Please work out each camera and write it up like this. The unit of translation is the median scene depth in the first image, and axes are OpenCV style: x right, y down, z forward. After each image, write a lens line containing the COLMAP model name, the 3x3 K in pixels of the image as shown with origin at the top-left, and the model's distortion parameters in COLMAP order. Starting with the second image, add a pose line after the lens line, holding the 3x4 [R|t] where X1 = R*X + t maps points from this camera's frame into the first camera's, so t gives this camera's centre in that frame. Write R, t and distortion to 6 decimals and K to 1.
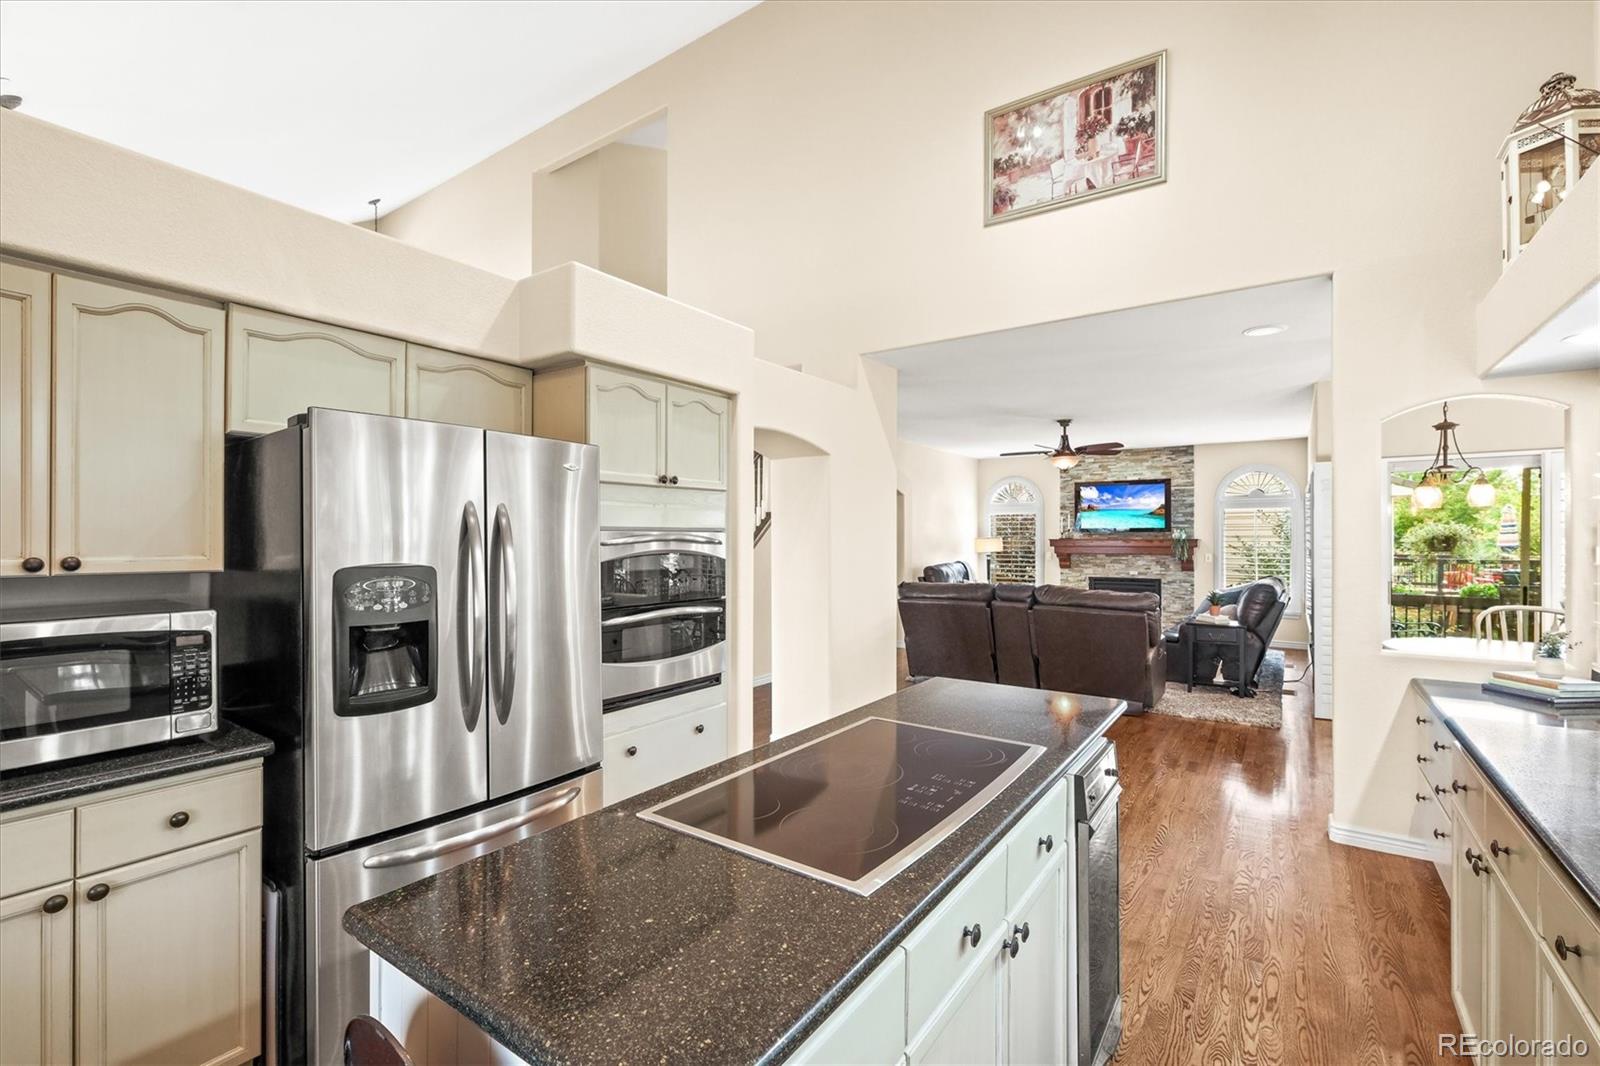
lens RADIAL K [[704.1, 0, 791.5], [0, 704.1, 534.9], [0, 0, 1]] dist [0.001227, -0.001390]
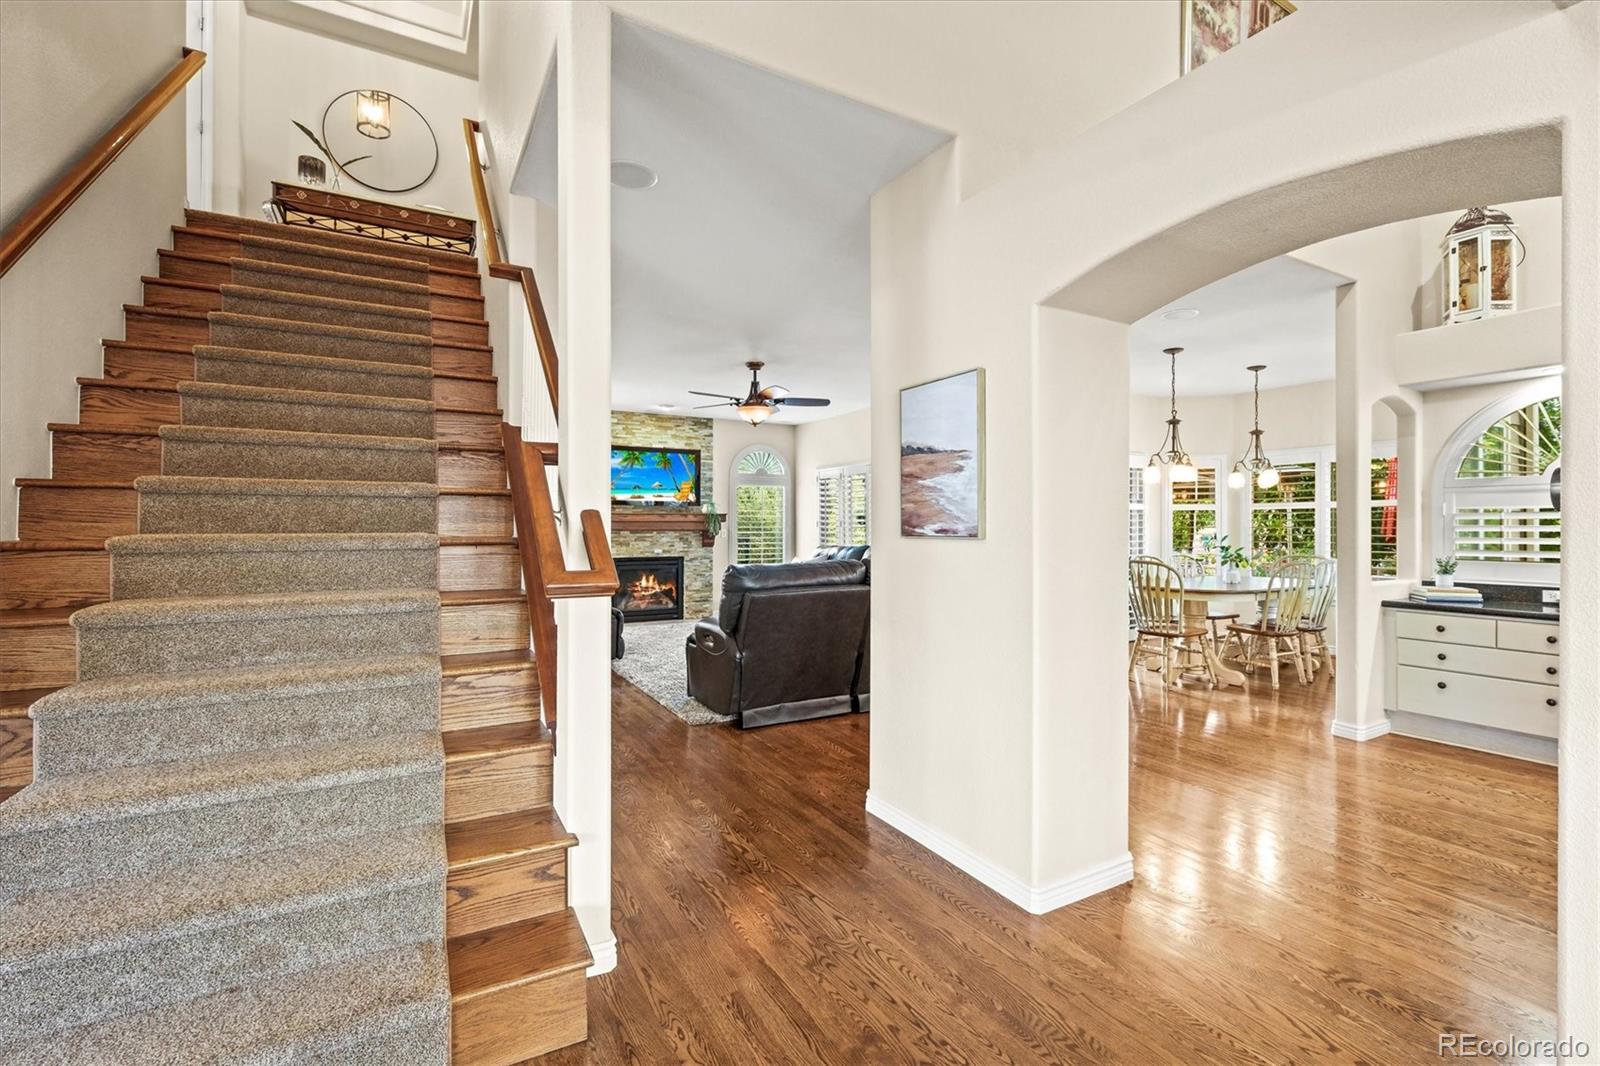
lens RADIAL K [[704.1, 0, 798.6], [0, 704.1, 523.3], [0, 0, 1]] dist [0.001227, -0.001390]
pose [[0.429174, 0.004413, 0.903211, -0.260535], [-0.004445, 0.999986, -0.002774, 0.020706], [-0.903211, -0.002824, 0.429188, 0.463967]]
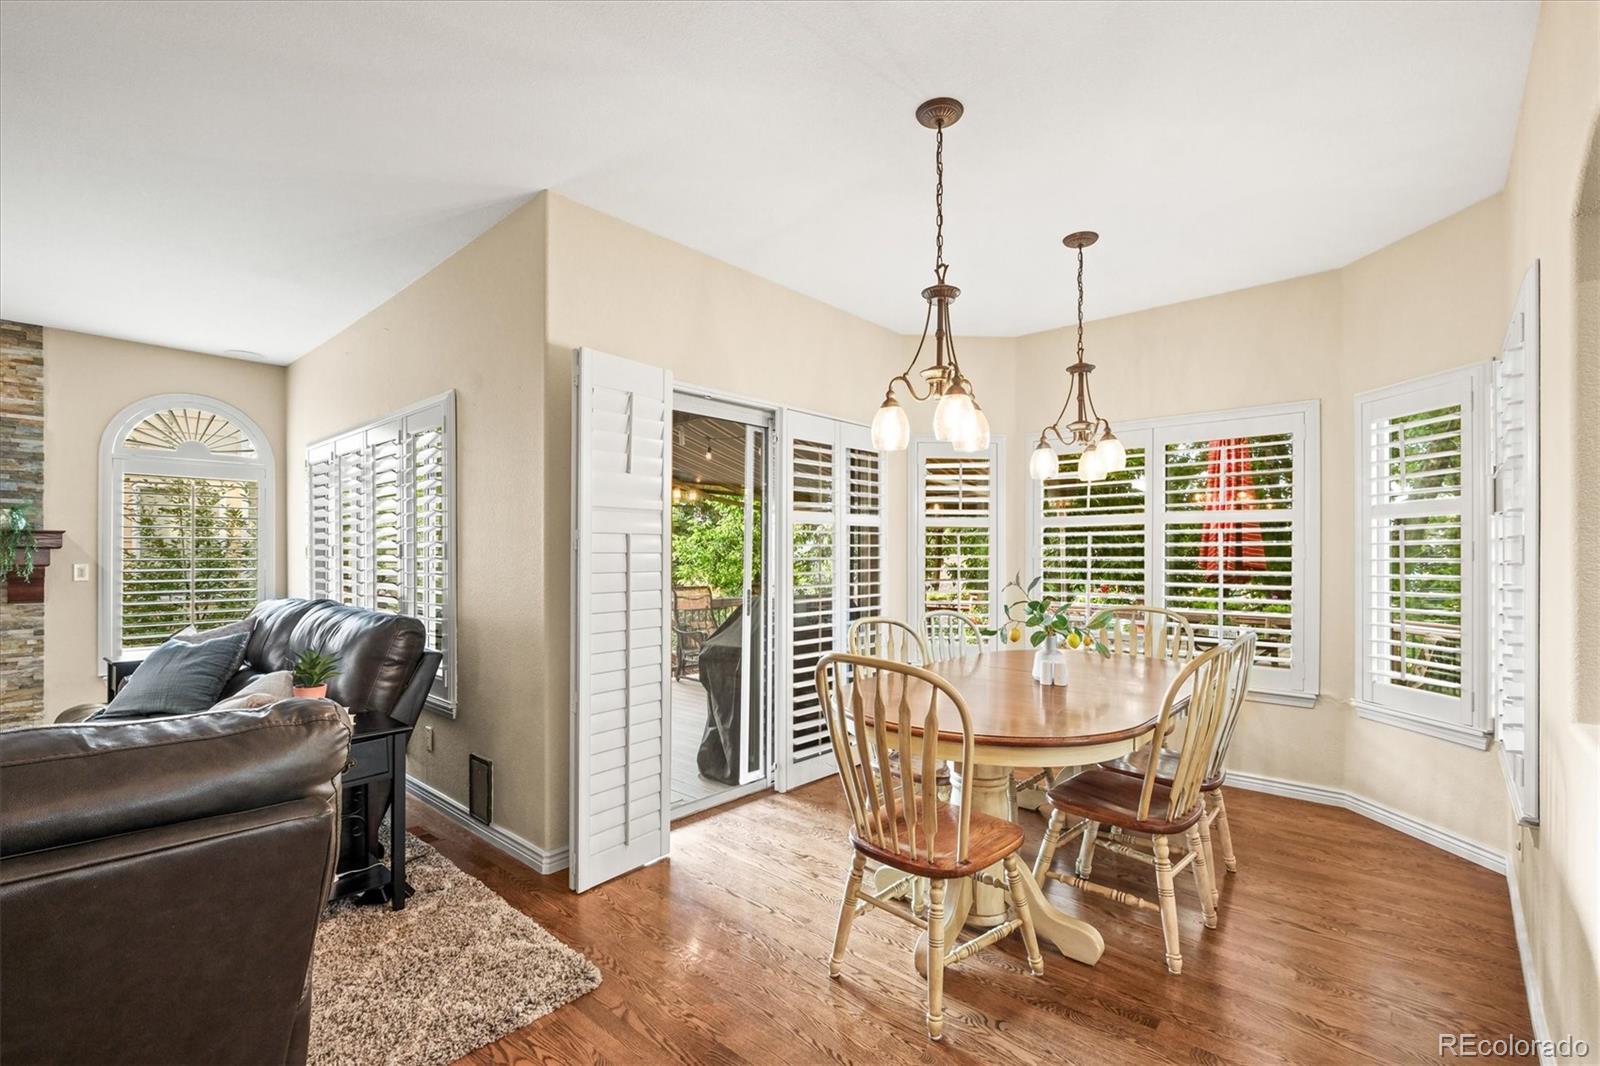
lens RADIAL K [[704.1, 0, 797.3], [0, 704.1, 558.3], [0, 0, 1]] dist [0.001227, -0.001390]
pose [[0.114874, -0.005488, 0.993365, 0.169957], [-0.002246, 0.999981, 0.005784, 0.019331], [-0.993377, -0.002895, 0.114860, 0.453640]]
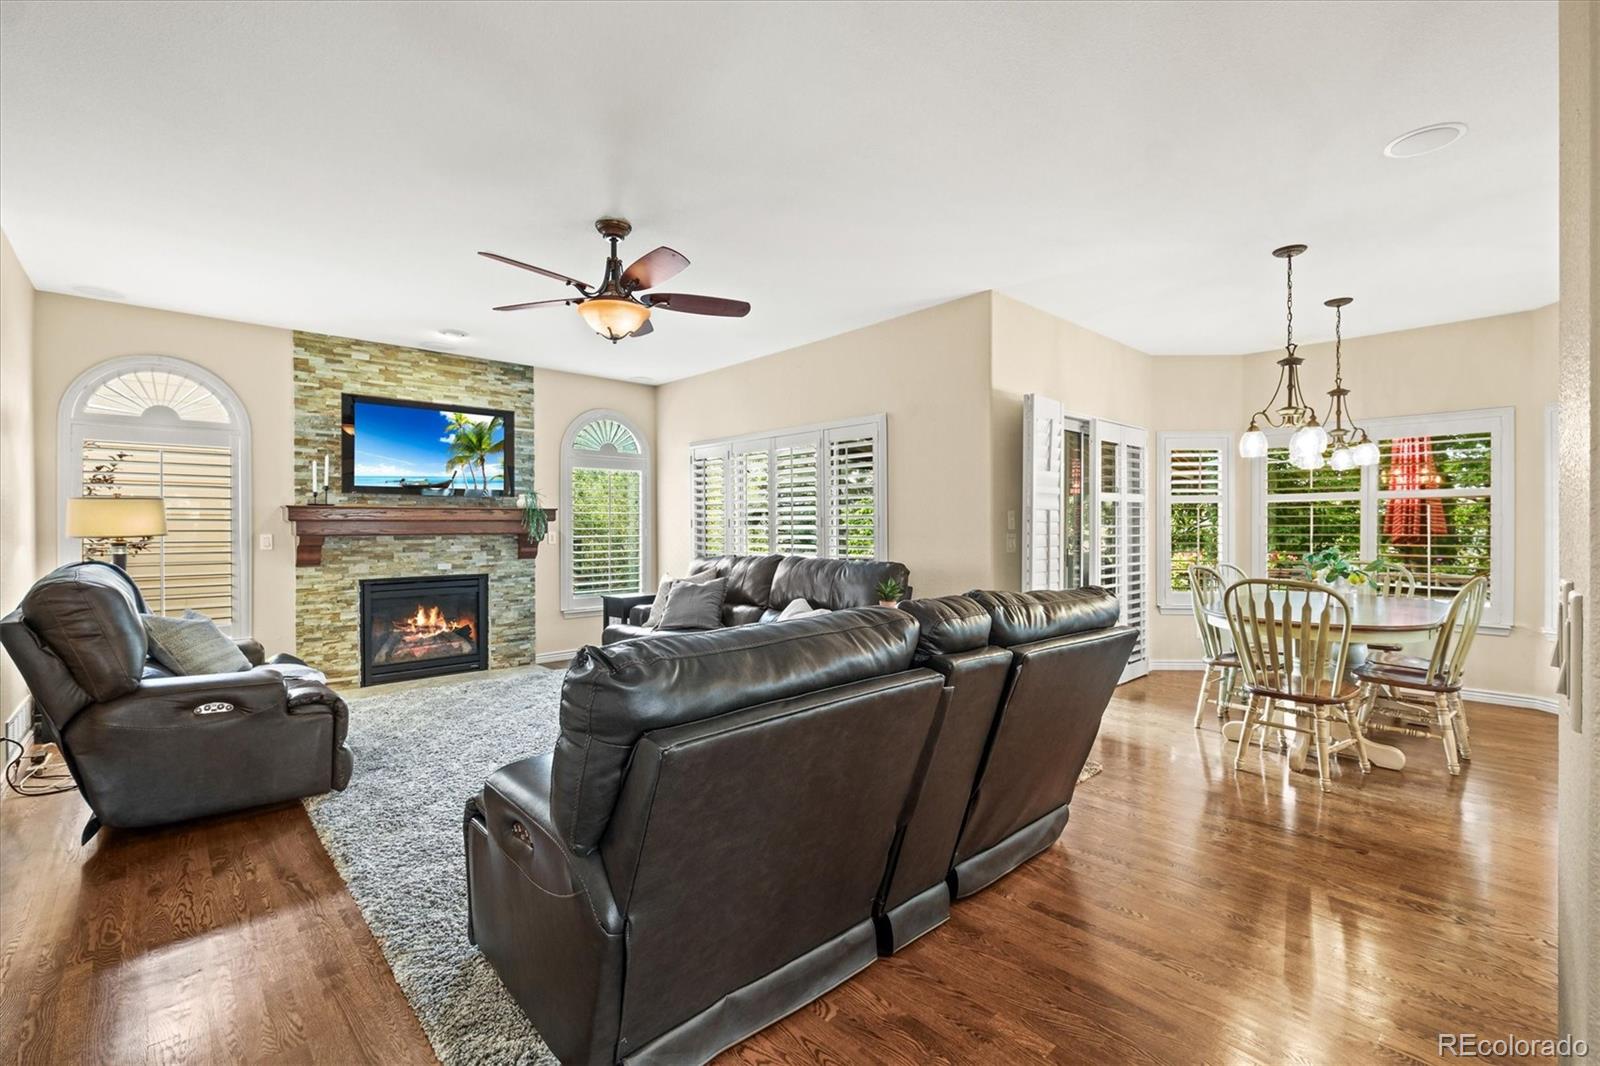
lens RADIAL K [[704.1, 0, 798.1], [0, 704.1, 530.0], [0, 0, 1]] dist [0.001227, -0.001390]
pose [[0.207394, -0.004656, 0.978247, -0.020432], [0.000029, 0.999989, 0.004754, 0.021723], [-0.978258, -0.000957, 0.207391, 0.614458]]
